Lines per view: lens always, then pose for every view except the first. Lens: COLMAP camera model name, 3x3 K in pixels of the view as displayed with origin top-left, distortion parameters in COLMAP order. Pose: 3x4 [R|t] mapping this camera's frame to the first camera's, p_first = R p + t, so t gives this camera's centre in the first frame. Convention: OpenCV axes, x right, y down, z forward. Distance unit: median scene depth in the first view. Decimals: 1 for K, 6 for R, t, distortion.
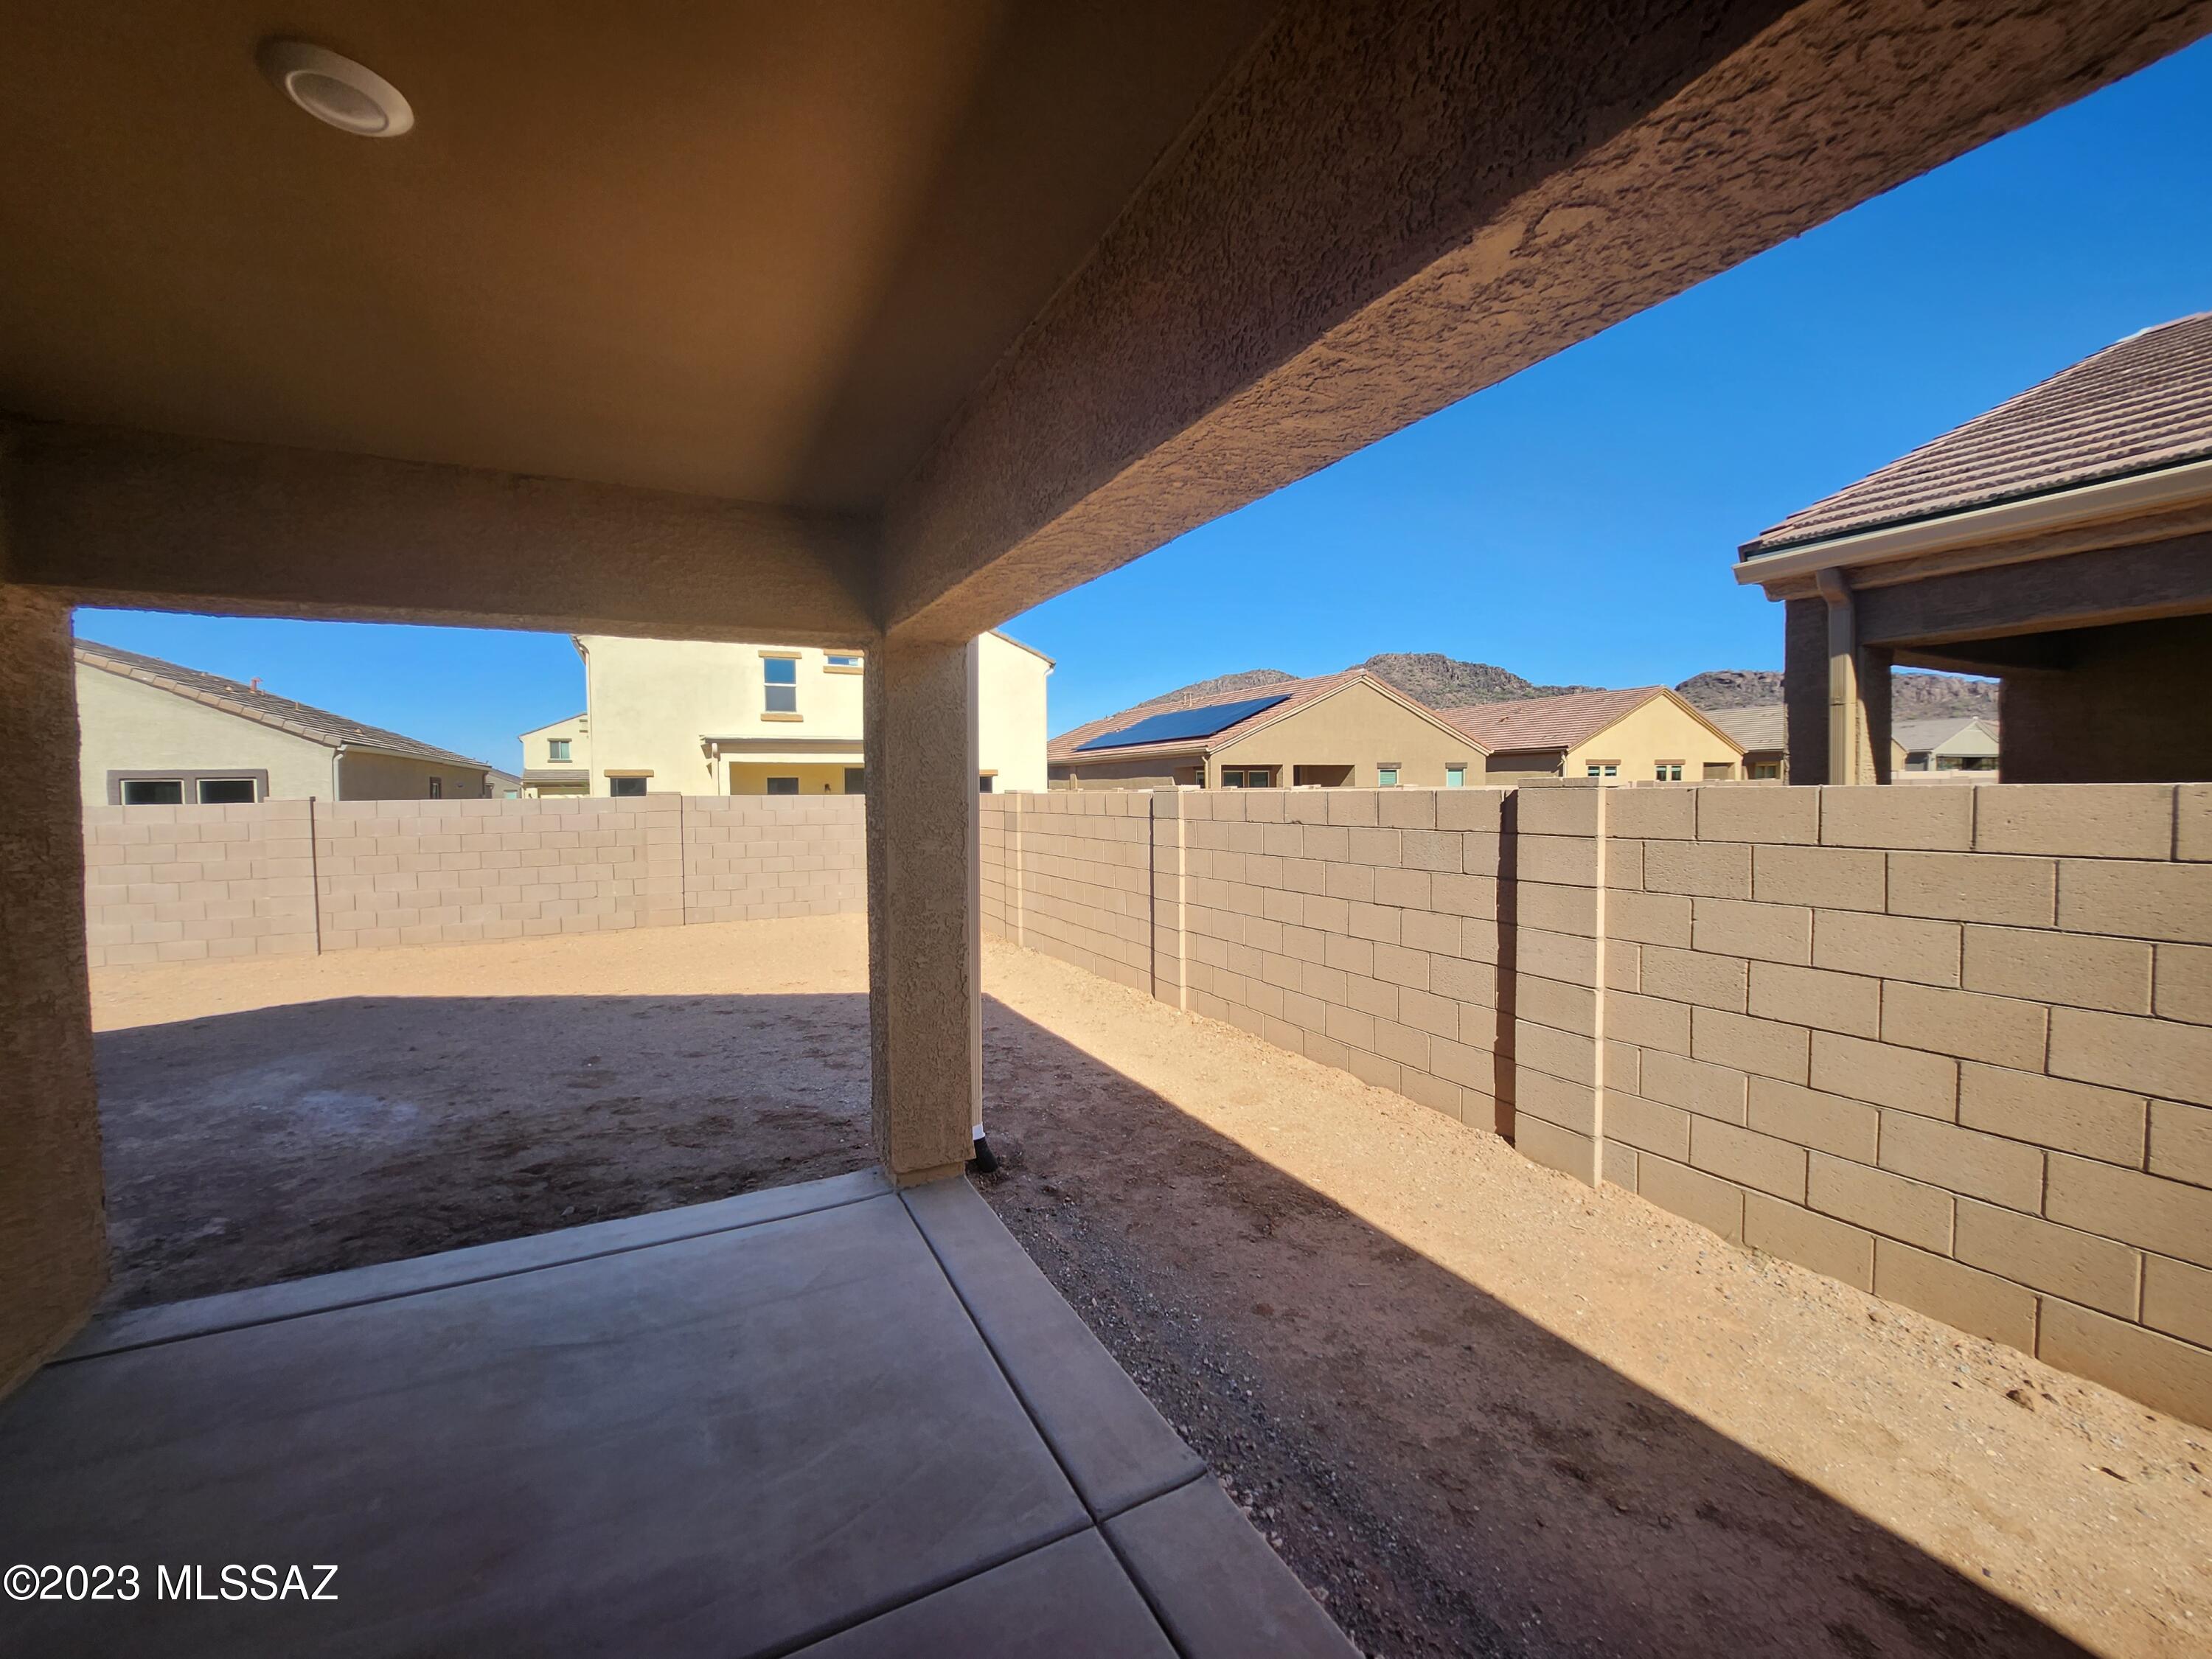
lens RADIAL K [[883.1, 0, 1113.5], [0, 883.1, 819.1], [0, 0, 1]] dist [-0.015224, -0.001785]
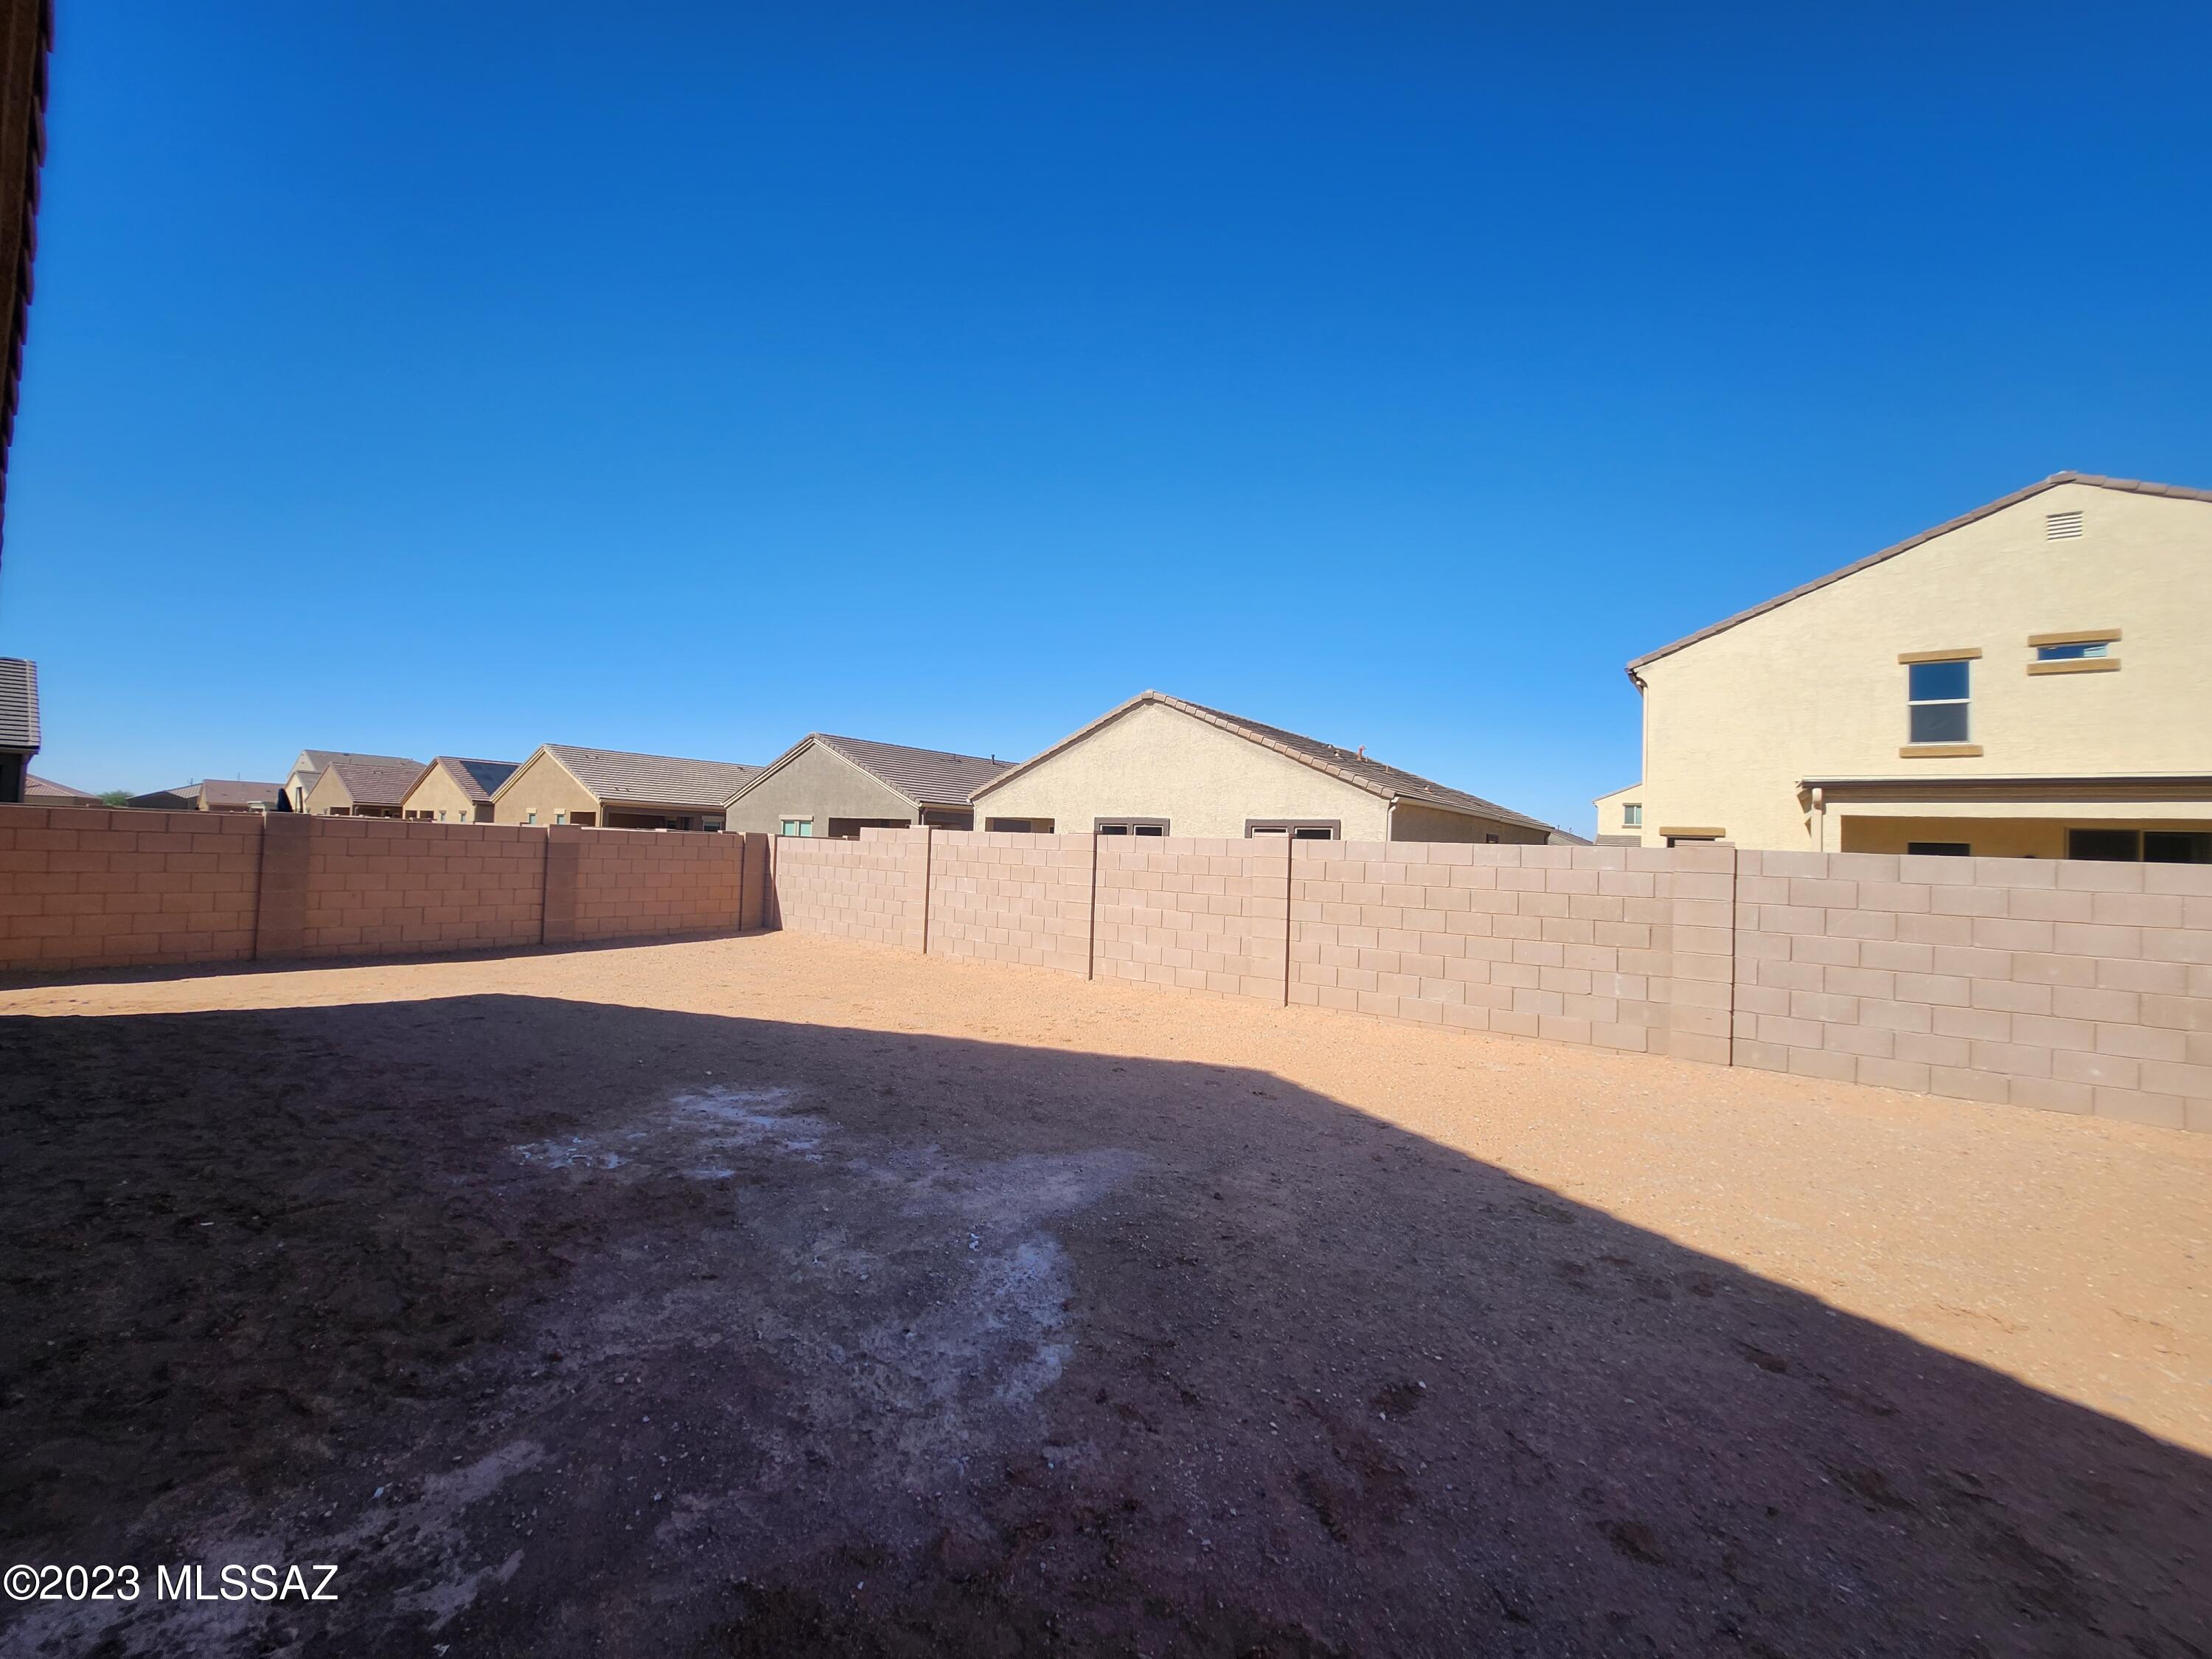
lens RADIAL K [[883.1, 0, 1095.1], [0, 883.1, 818.1], [0, 0, 1]] dist [-0.015224, -0.001785]
pose [[0.432040, -0.000707, -0.901854, -0.140203], [-0.073104, 0.996682, -0.035802, 0.005993], [0.898887, 0.081397, 0.430555, 0.345932]]
